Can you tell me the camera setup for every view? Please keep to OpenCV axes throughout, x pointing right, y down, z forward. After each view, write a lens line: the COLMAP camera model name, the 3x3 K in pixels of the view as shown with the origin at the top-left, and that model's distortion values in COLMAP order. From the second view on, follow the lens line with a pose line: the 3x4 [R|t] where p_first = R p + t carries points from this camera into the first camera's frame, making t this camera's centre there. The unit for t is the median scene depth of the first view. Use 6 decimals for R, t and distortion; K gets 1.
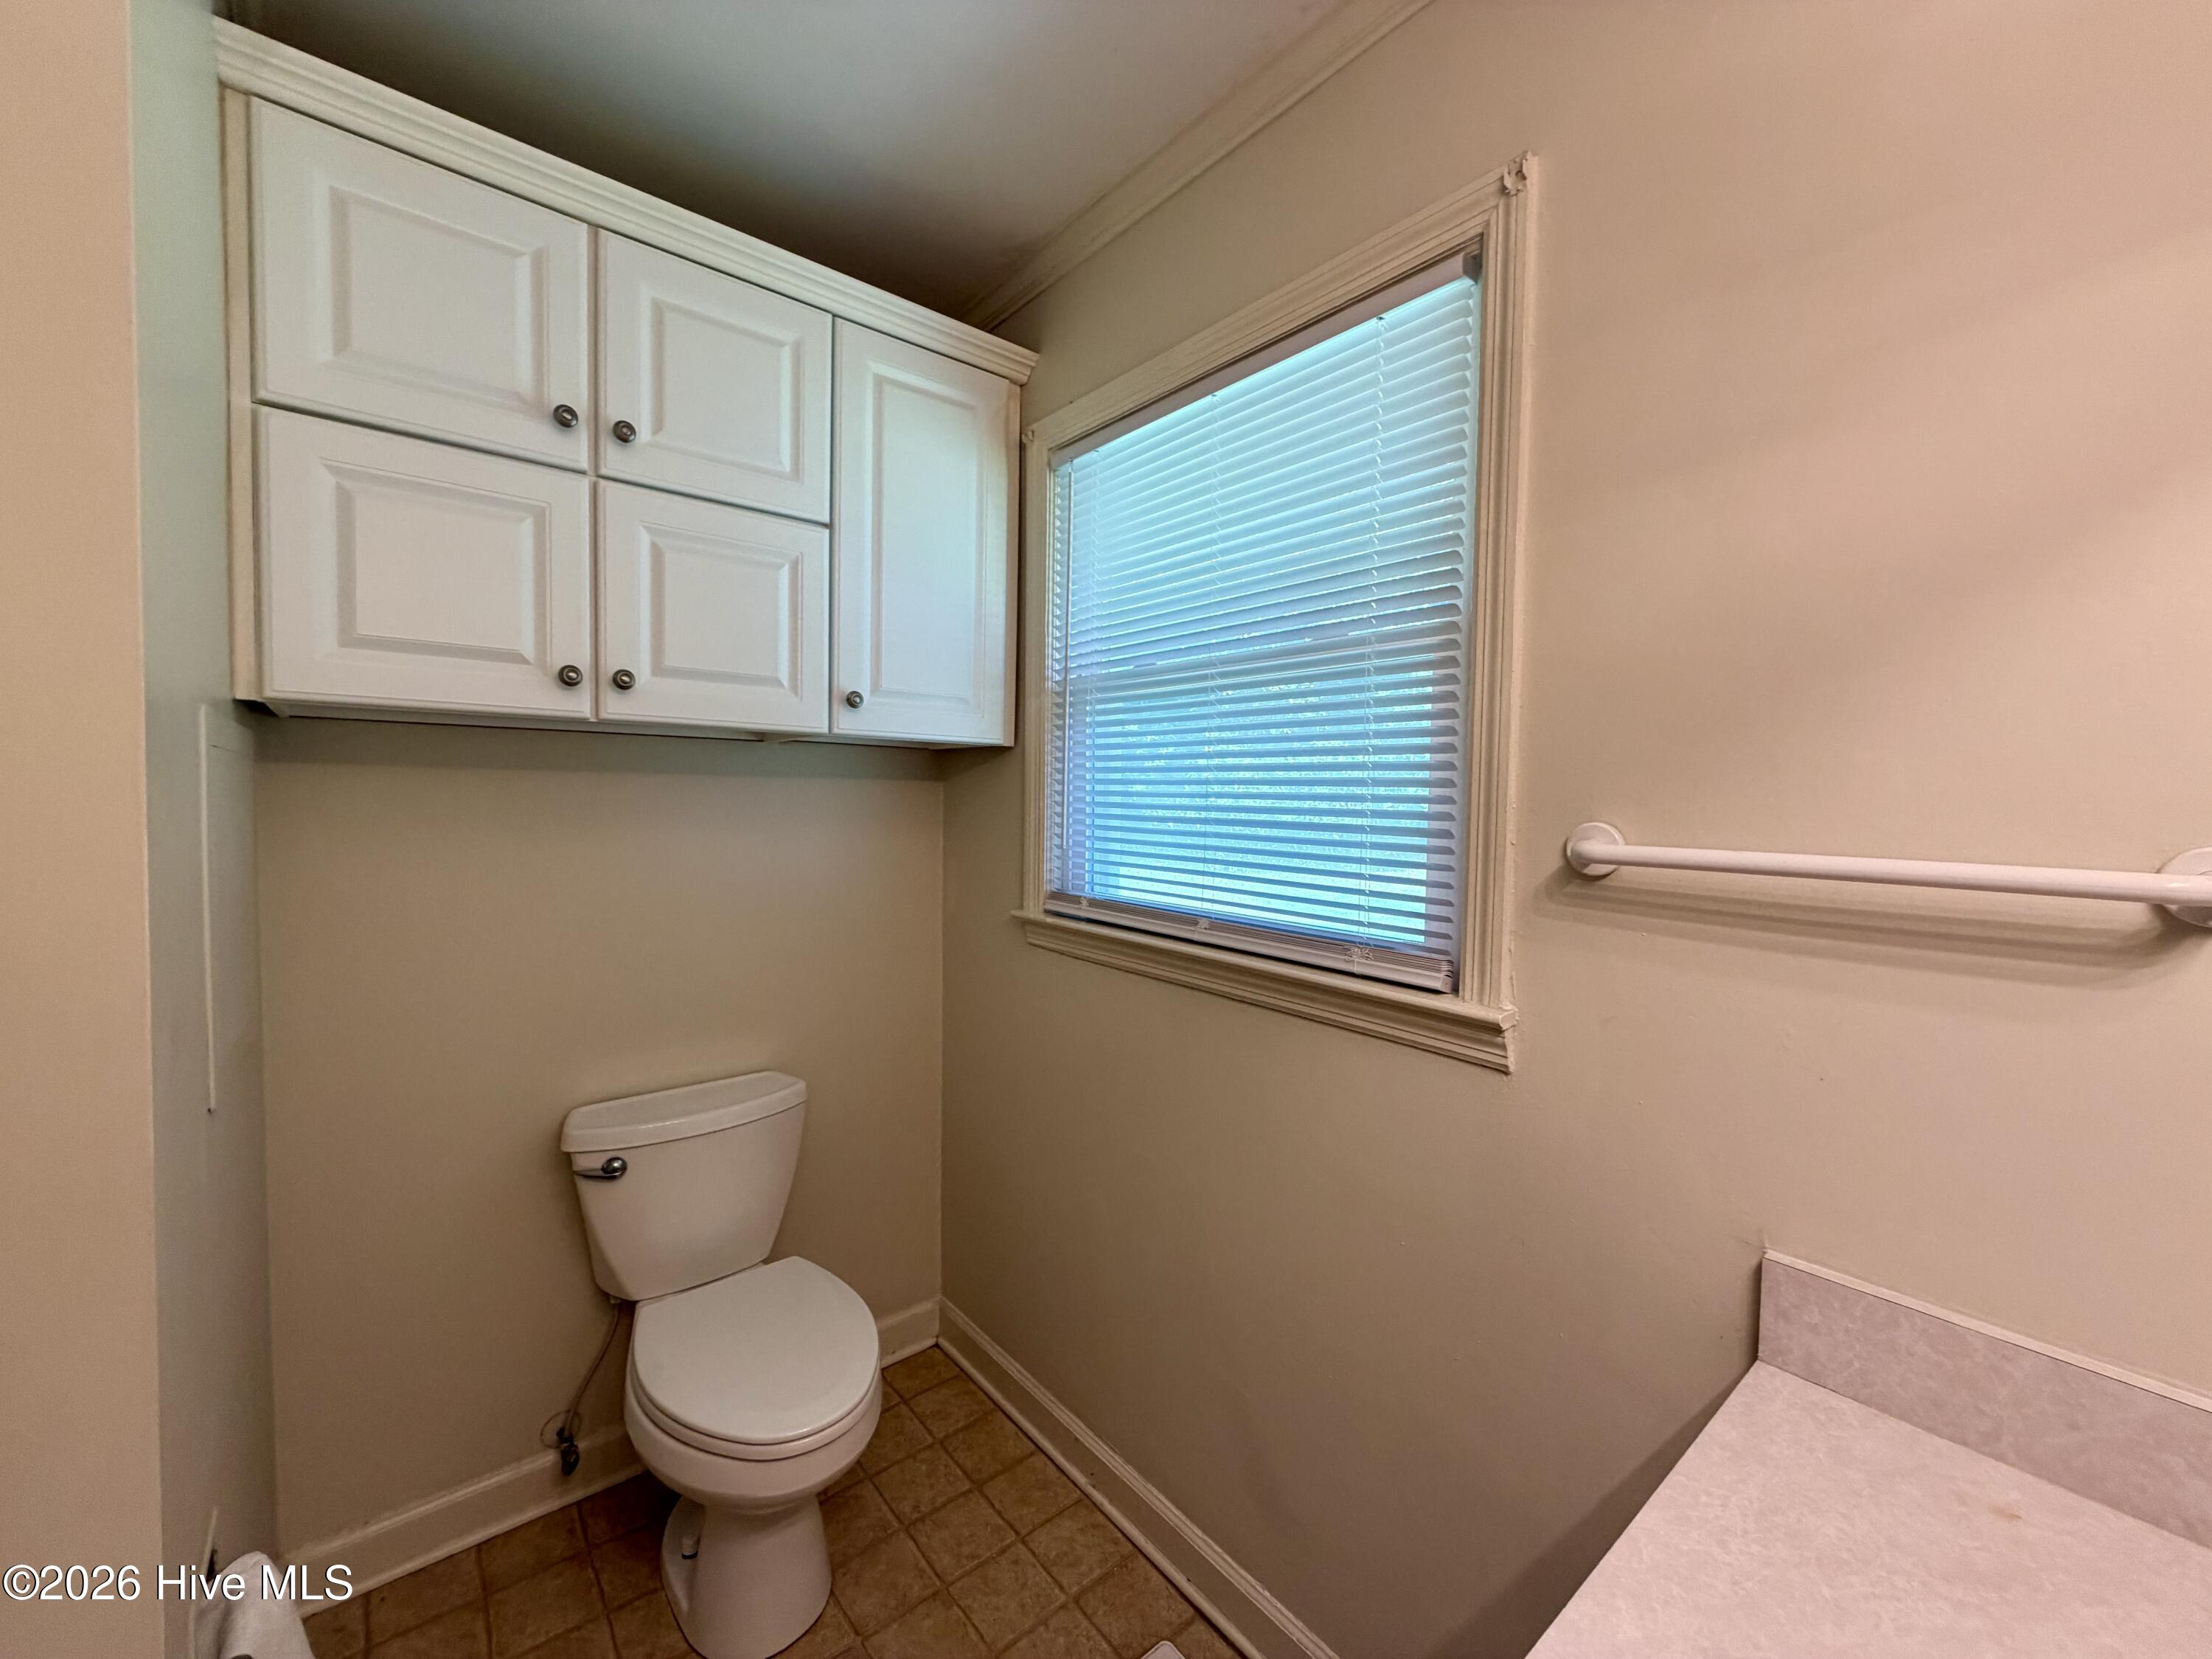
lens RADIAL K [[883.2, 0, 1100.0], [0, 883.2, 827.0], [0, 0, 1]] dist [-0.001236, -0.000435]
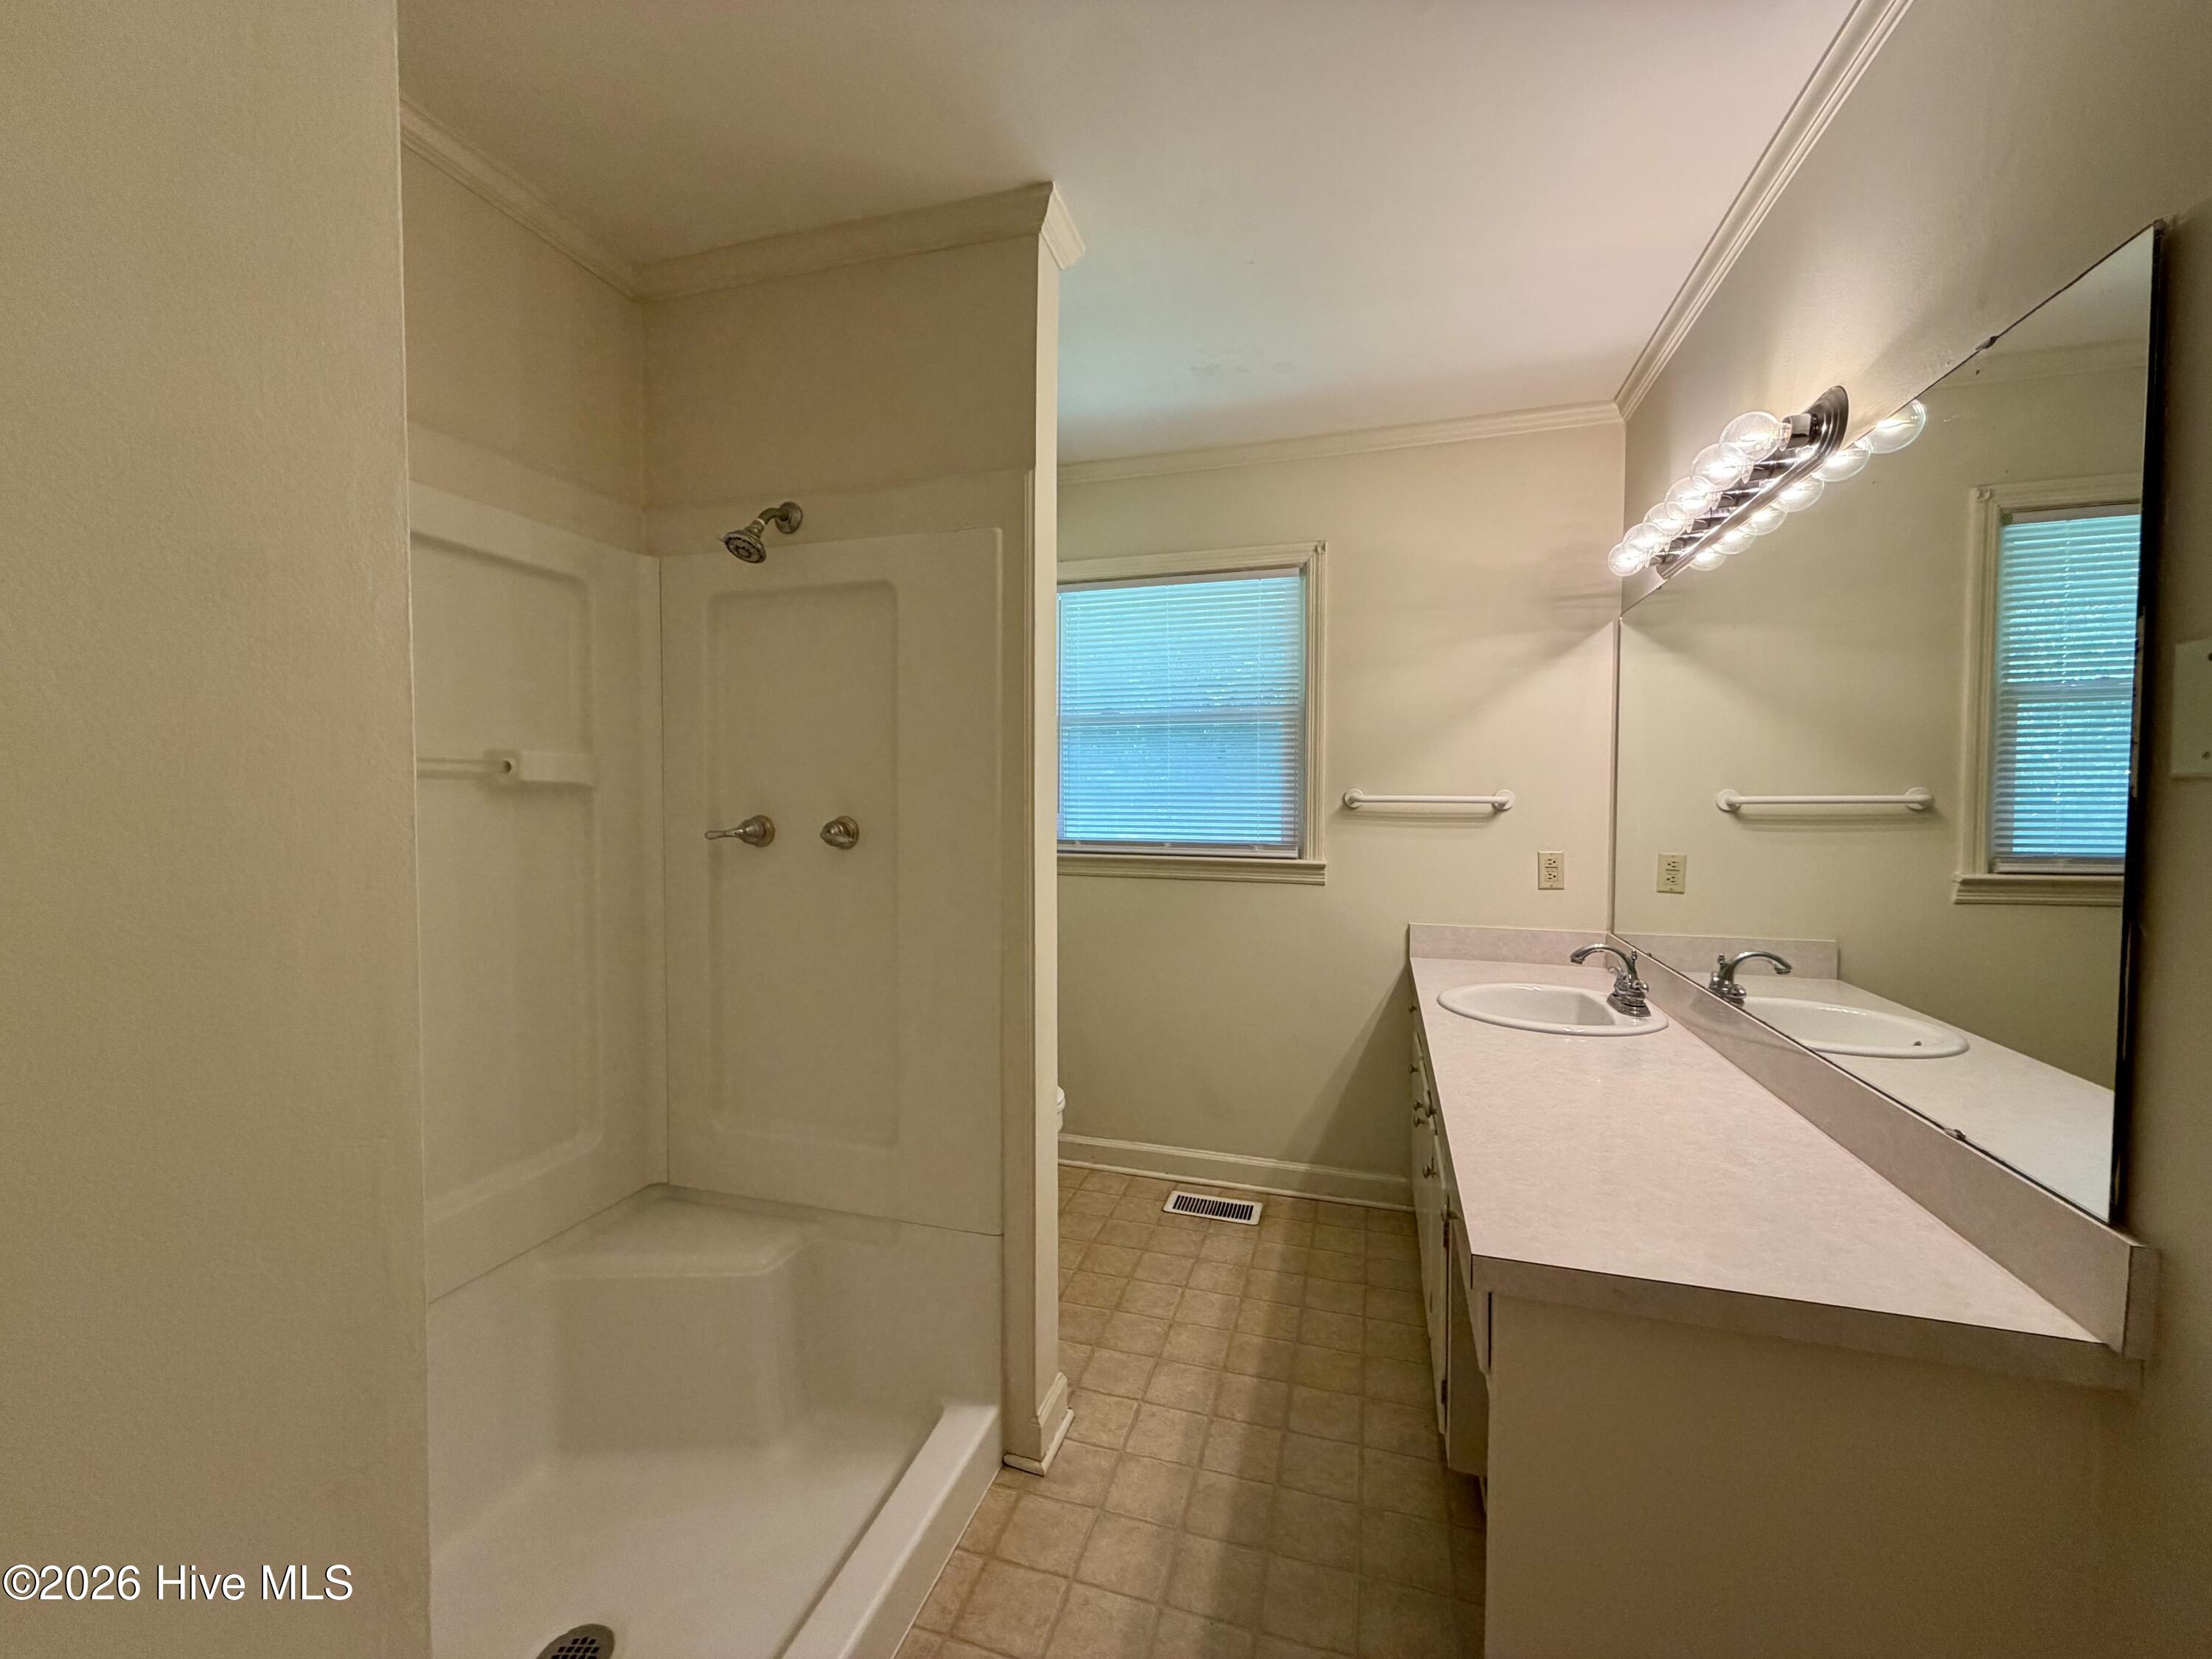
lens RADIAL K [[883.2, 0, 1100.0], [0, 883.2, 827.0], [0, 0, 1]] dist [-0.001236, -0.000435]
pose [[0.834628, -0.035846, 0.549646, -1.129411], [0.032757, 0.999344, 0.015433, 0.032045], [-0.549839, 0.005124, 0.835255, -0.612904]]
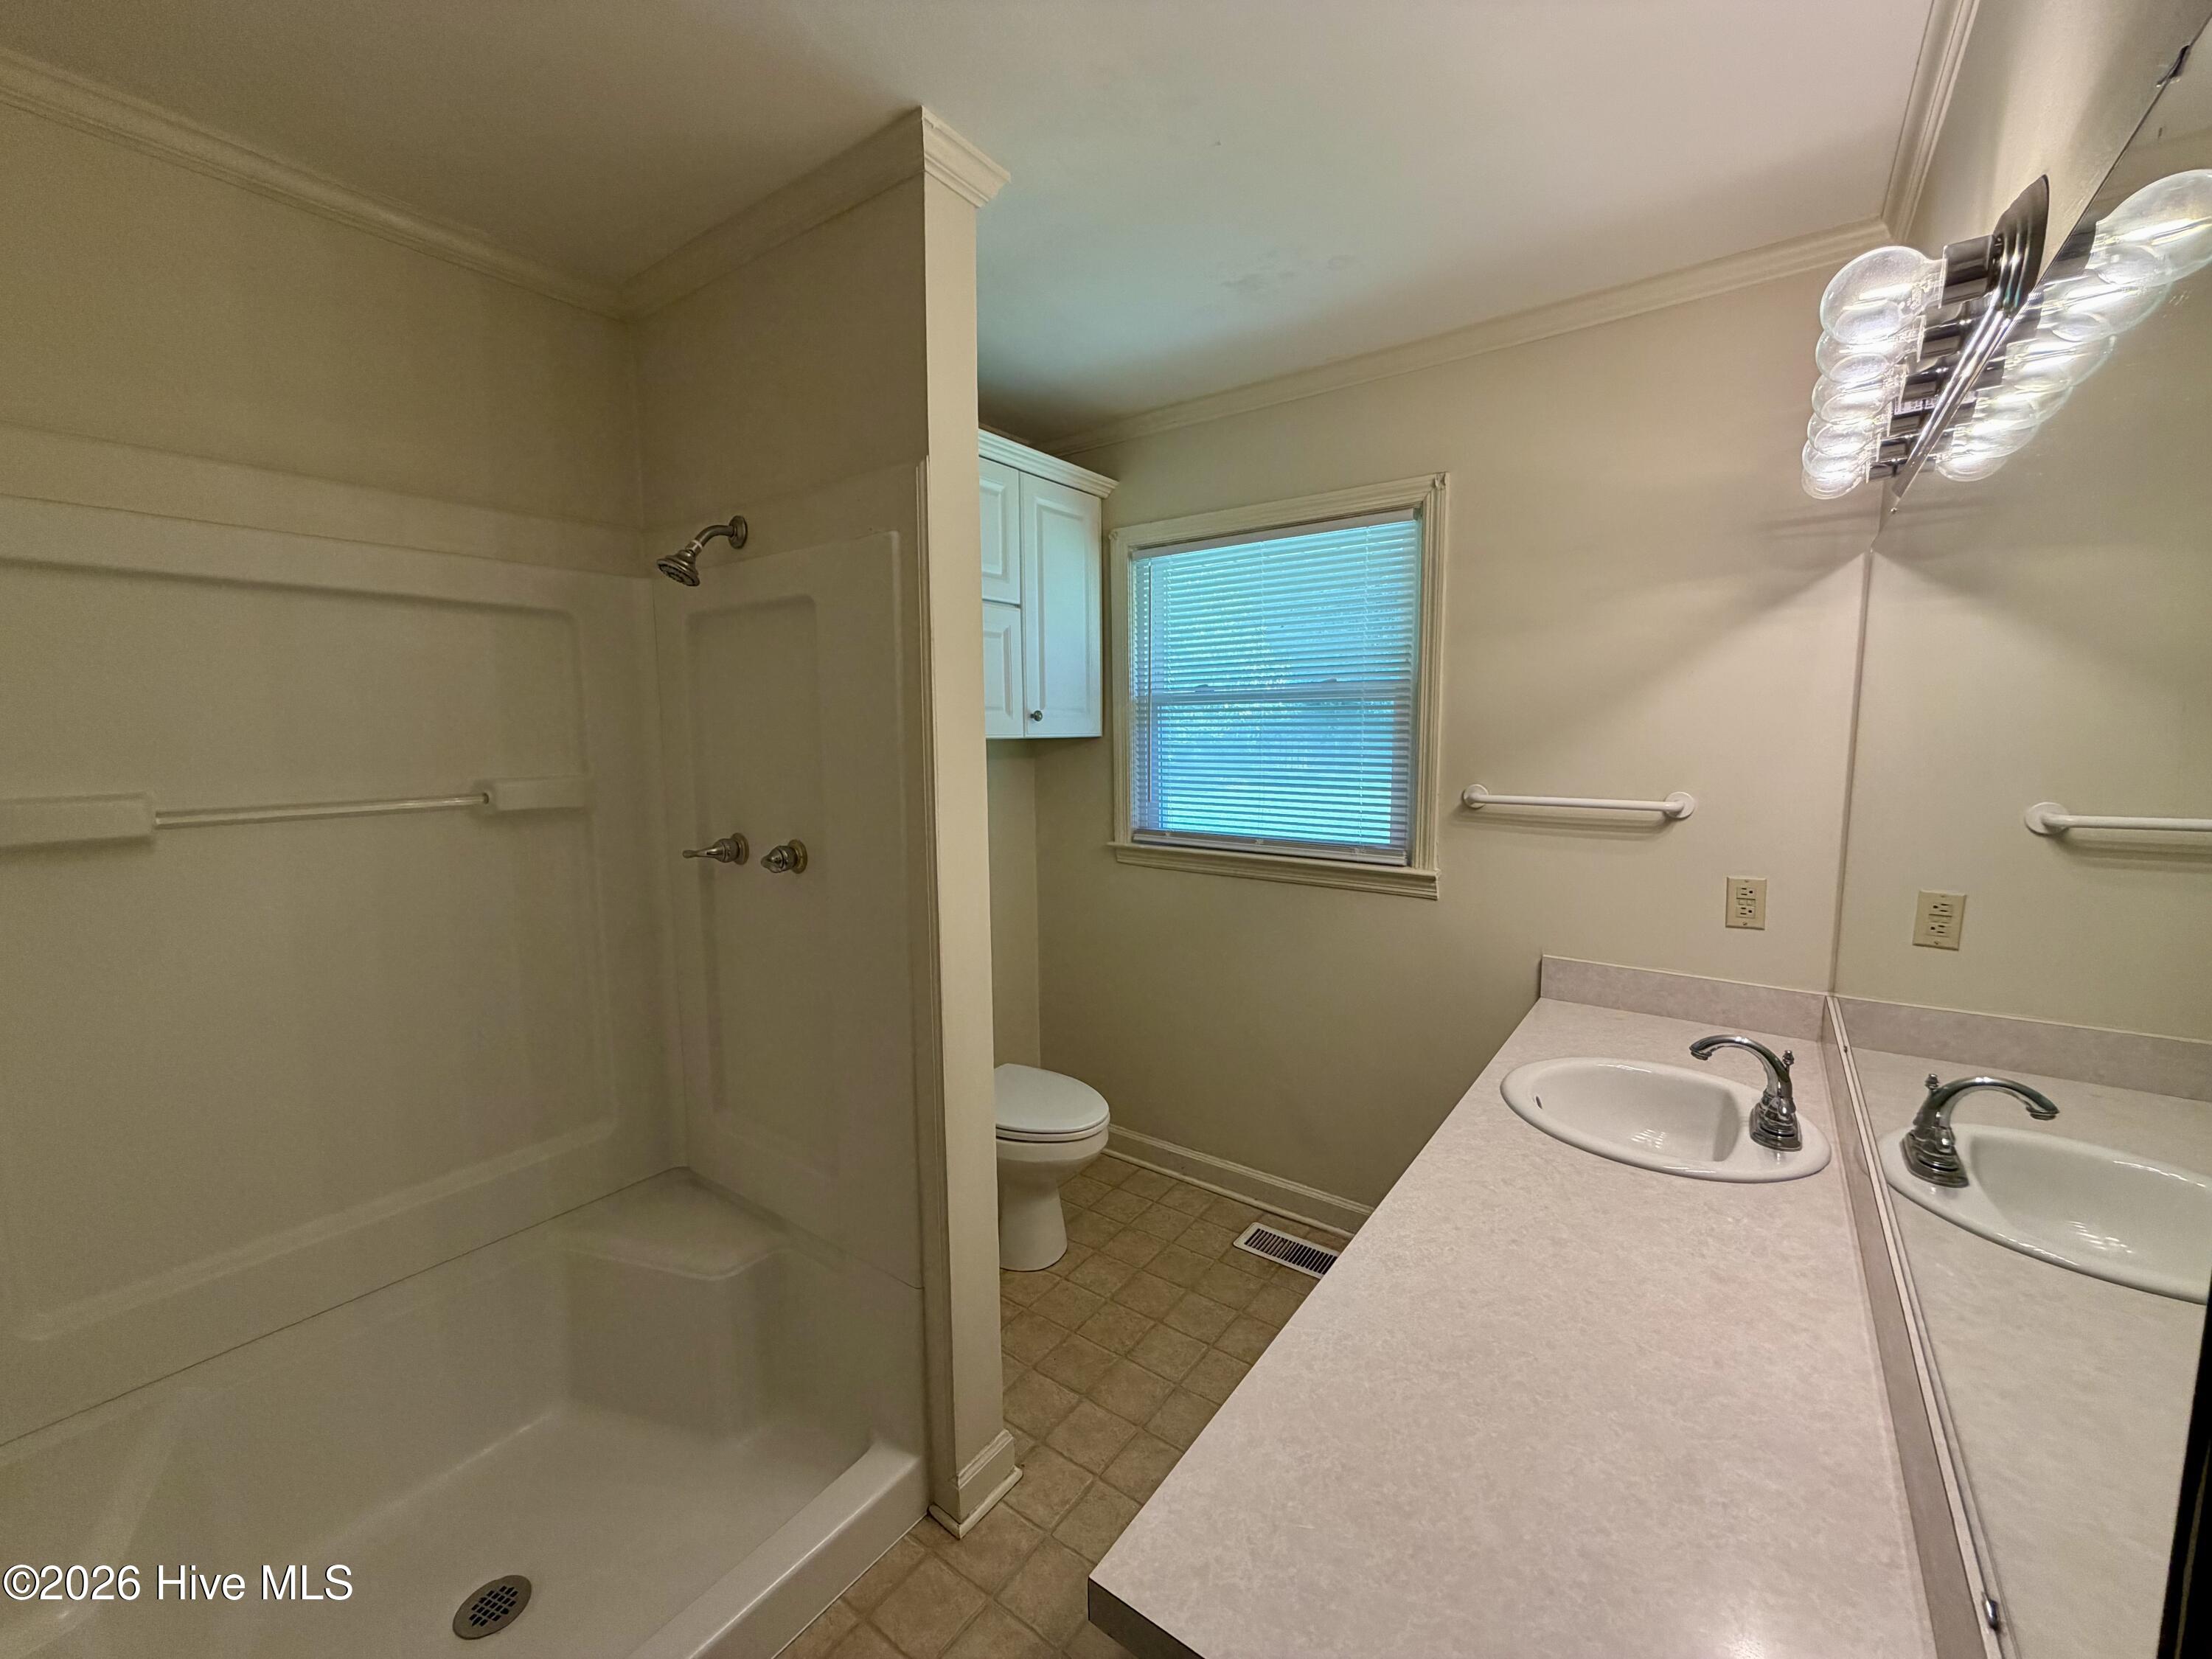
lens RADIAL K [[883.2, 0, 1100.0], [0, 883.2, 827.0], [0, 0, 1]] dist [-0.001236, -0.000435]
pose [[0.969146, -0.054306, 0.240431, -0.626424], [0.035482, 0.996005, 0.081943, -0.078534], [-0.243921, -0.070884, 0.967201, -0.652756]]
